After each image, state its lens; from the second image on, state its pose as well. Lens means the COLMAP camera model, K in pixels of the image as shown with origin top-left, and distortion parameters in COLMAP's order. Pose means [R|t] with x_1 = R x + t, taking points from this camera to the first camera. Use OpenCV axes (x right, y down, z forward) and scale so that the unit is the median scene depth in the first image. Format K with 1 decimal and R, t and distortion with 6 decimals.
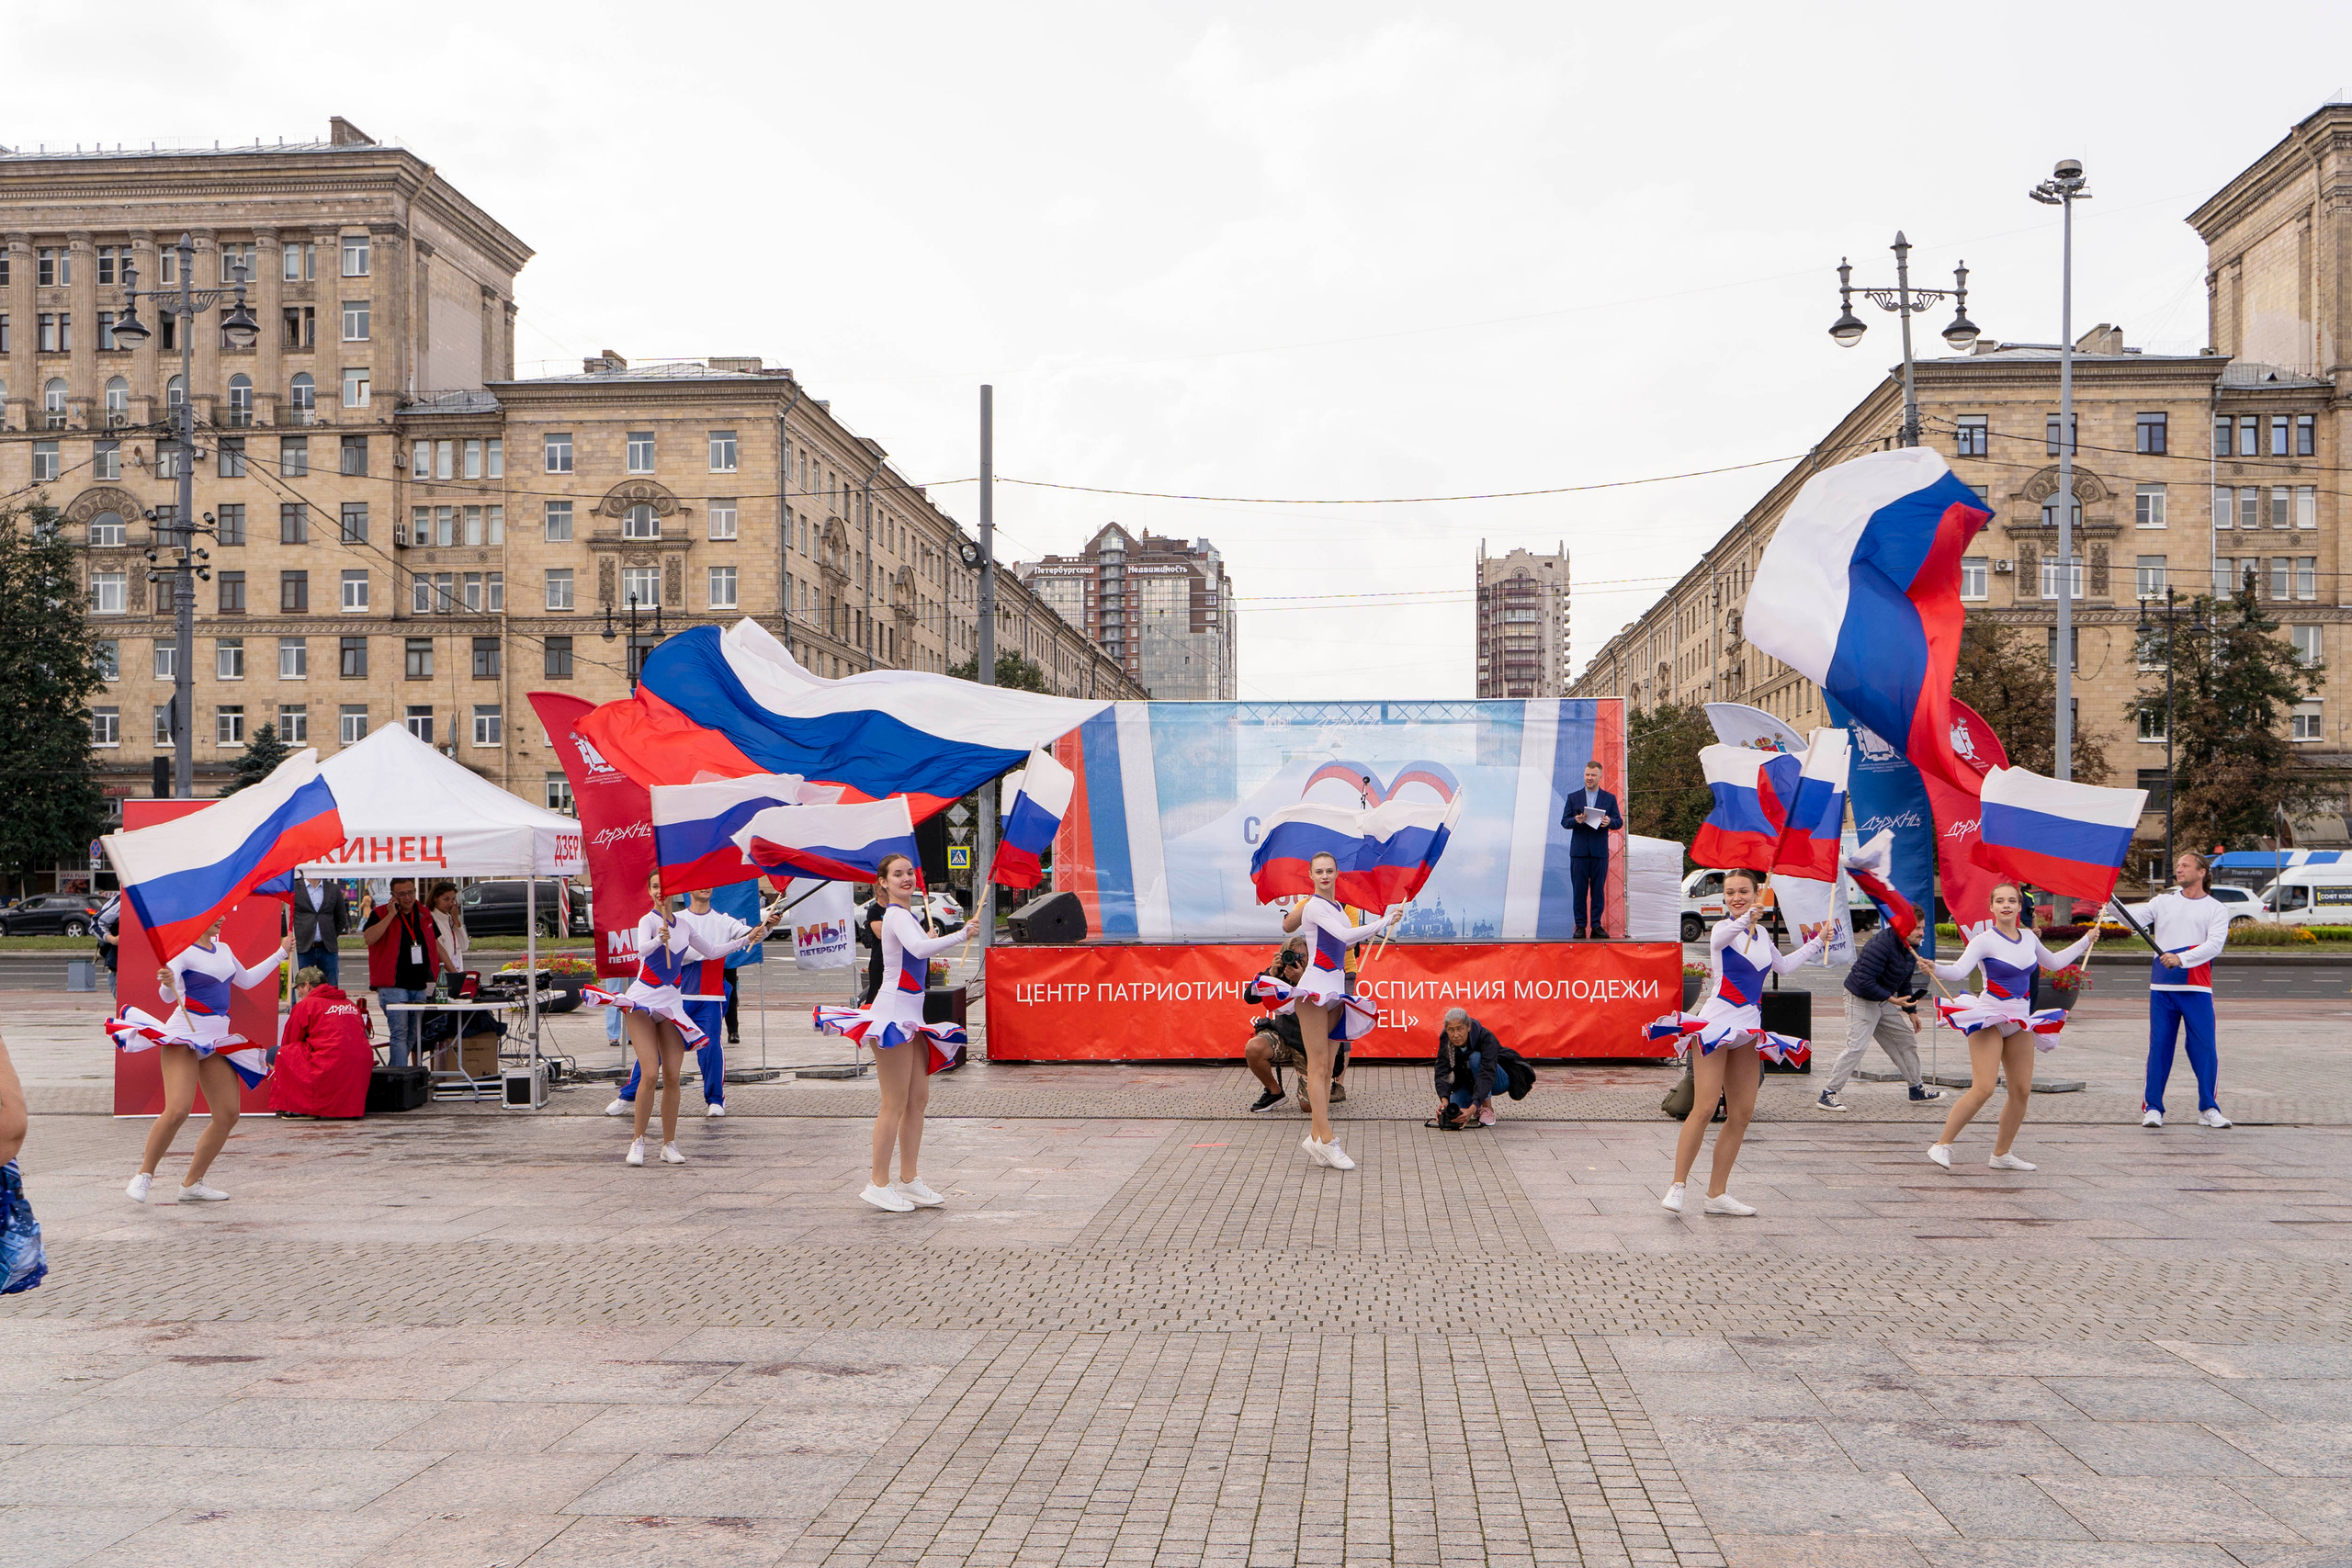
lens RADIAL K [[2176.6, 0, 1138.6], [0, 2176.6, 936.6], [0, 0, 1]] dist [0.015070, 0.000000]
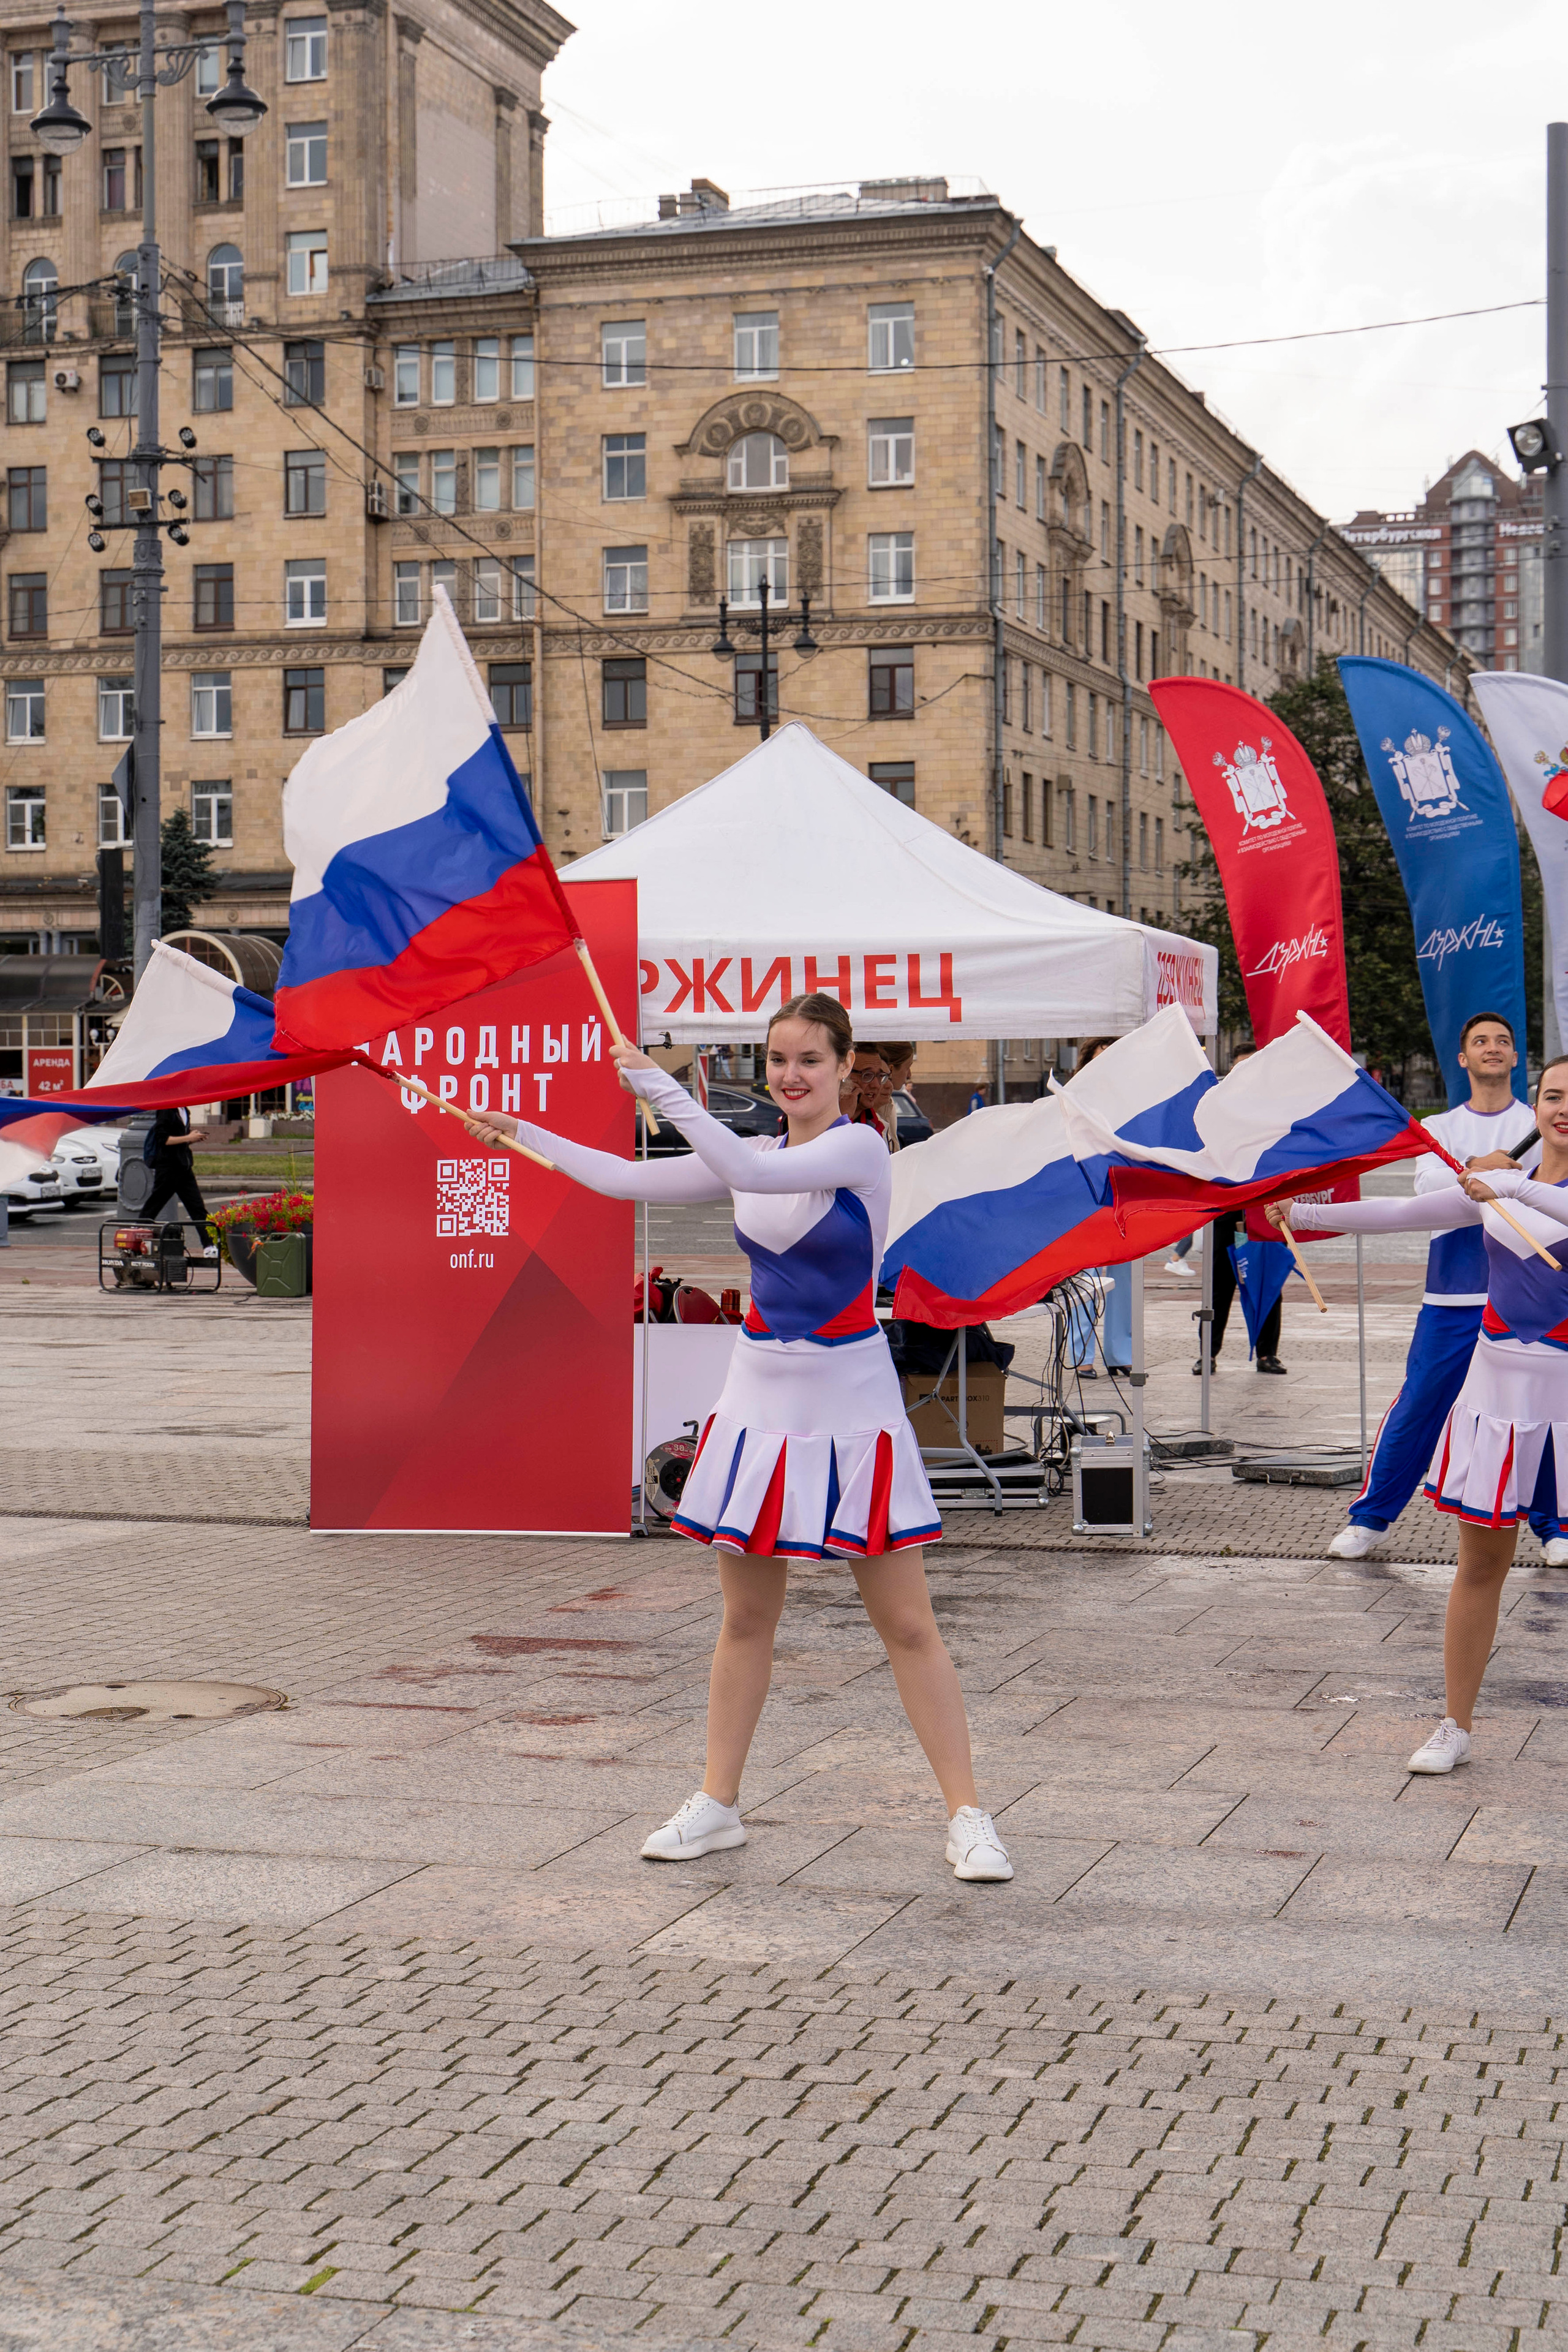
lens RADIAL K [[3585.6, 0, 697.1], [0, 3585.6, 1248.3], [0, 0, 1]] dist [0.007256, 0.000000]
pose [[0.975352, 0.007798, -0.220515, -0.025164], [-0.001955, 0.999641, 0.026706, -0.000389], [0.220644, -0.025617, 0.975018, 0.028587]]
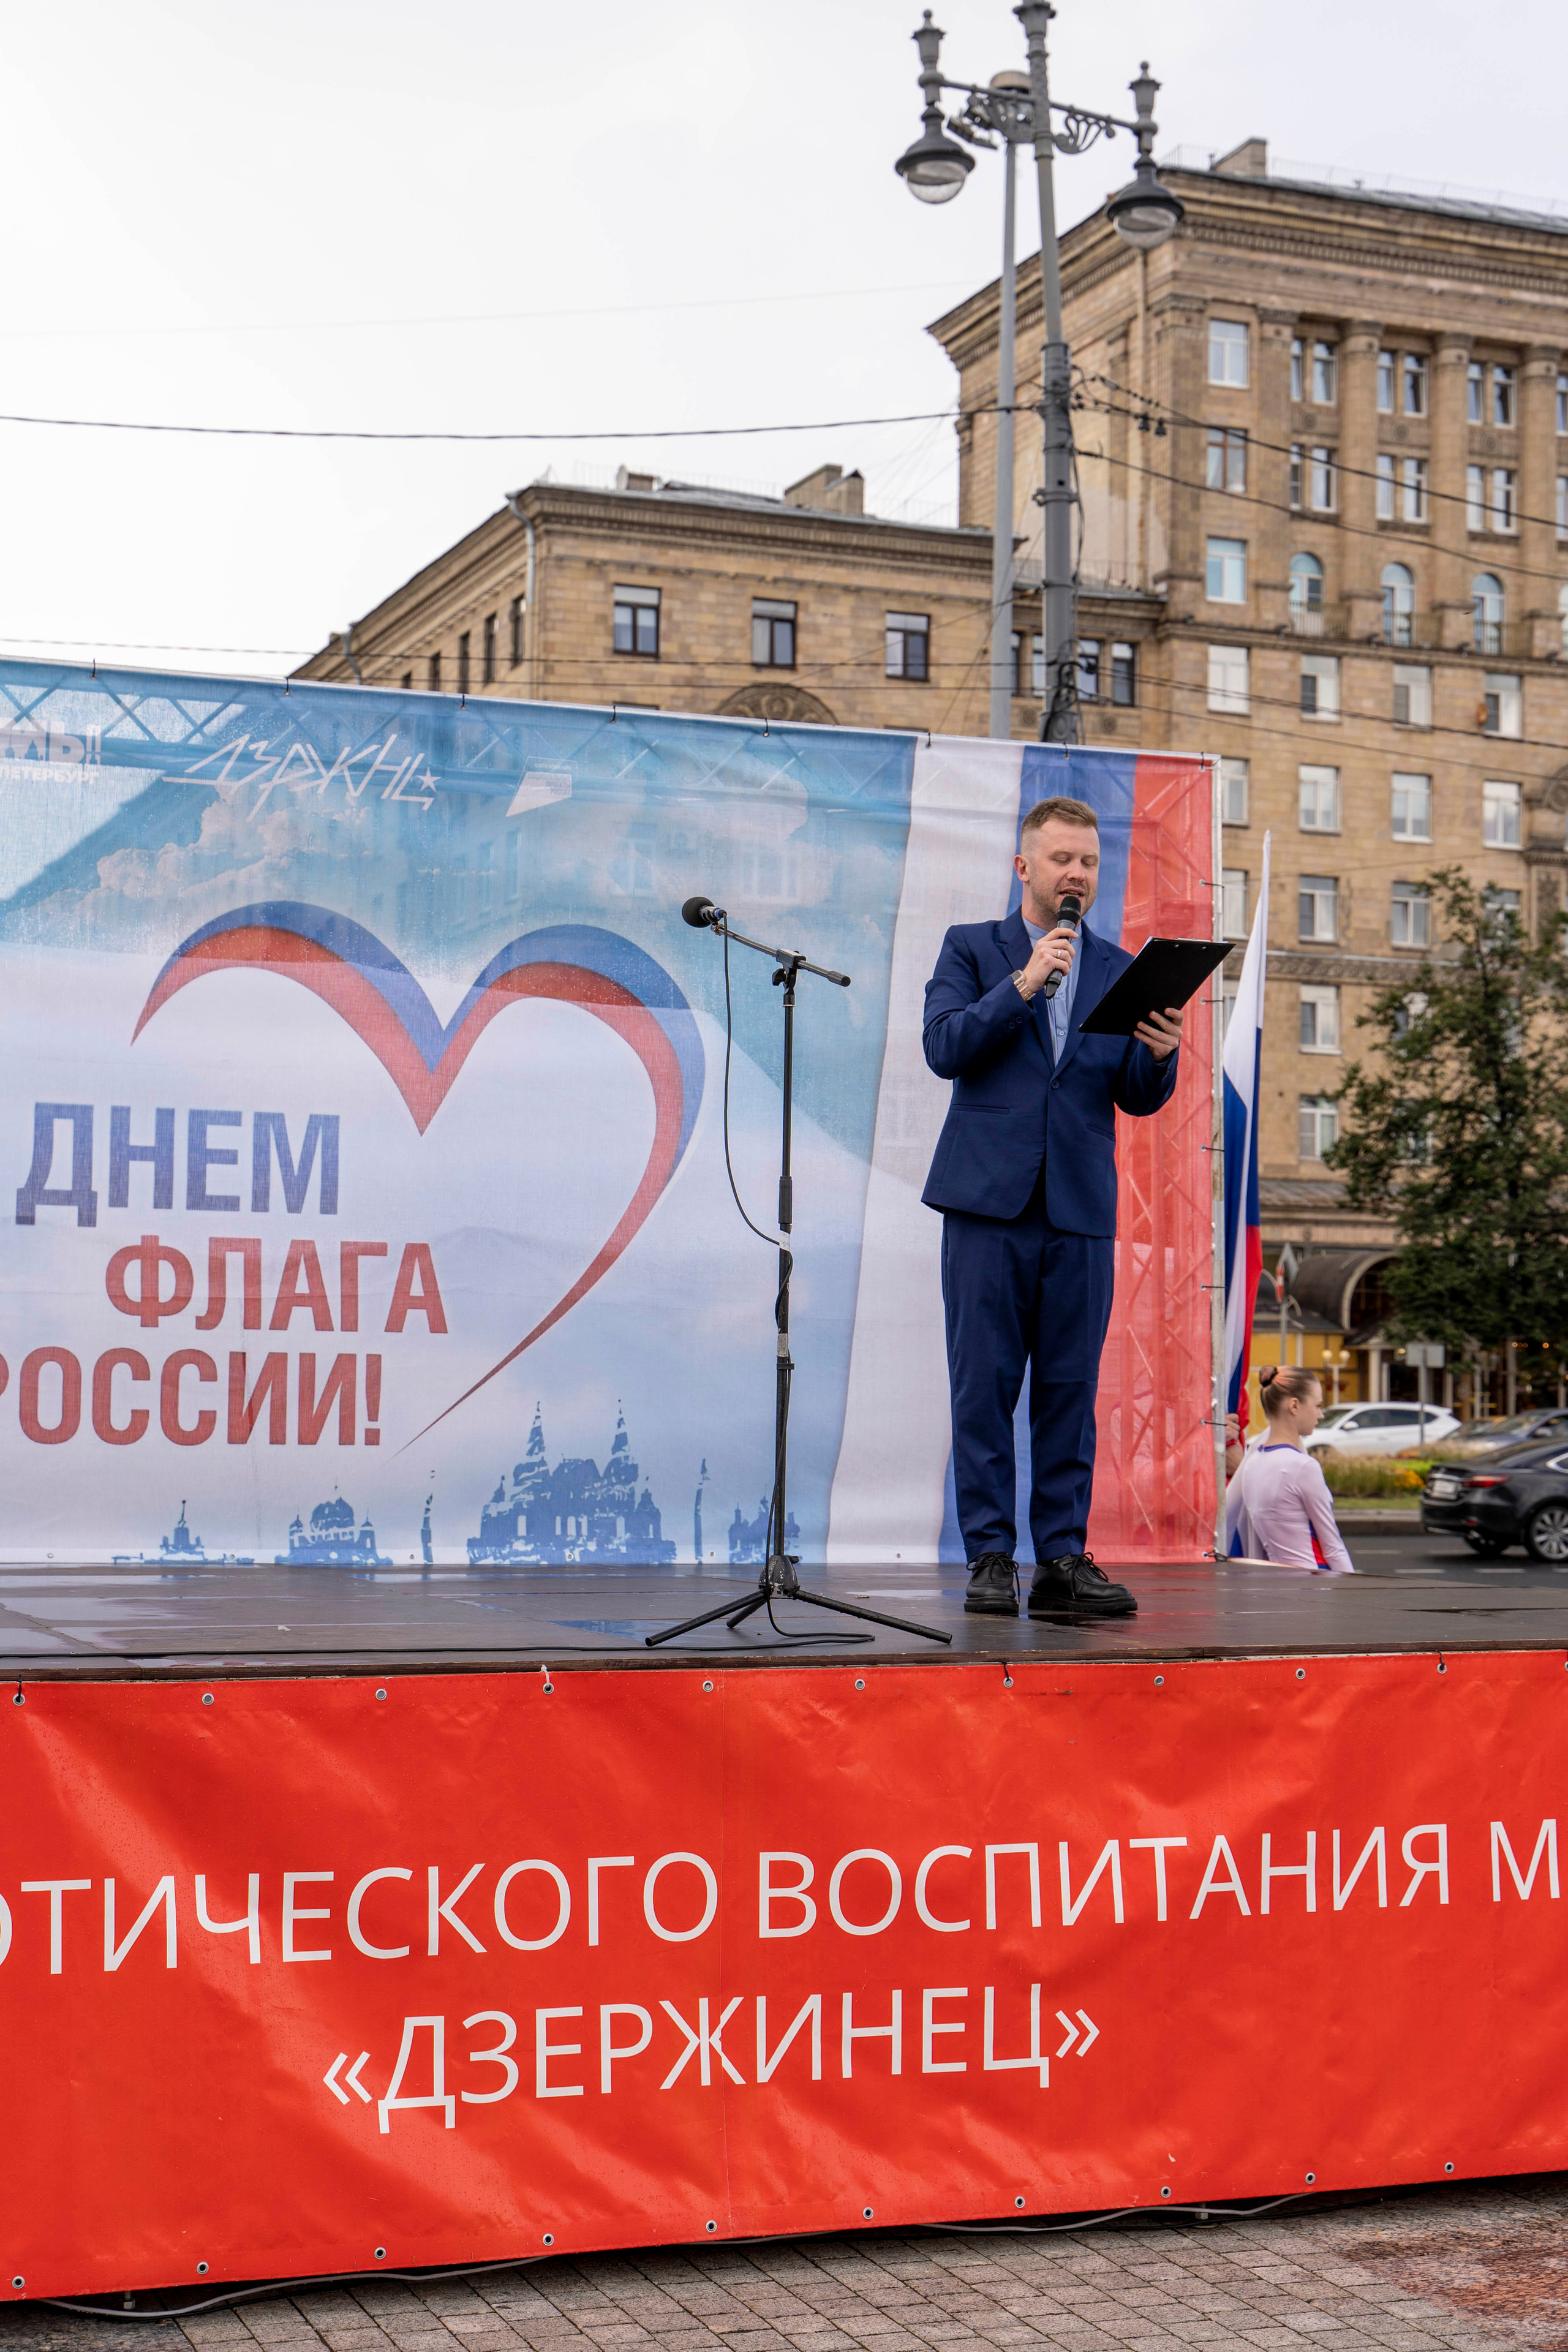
lens RADIAL K [[3557.1, 0, 764.7], [0, 3557.1, 1195.7], [0, 0, 1]] dist [0.002660, 0.000000]
pose [[0.895638, 0.037264, 0.443221, -0.008941], [-0.005543, 0.997342, -0.072651, -0.002593], [-0.444750, 0.062613, 0.893463, 0.111484]]
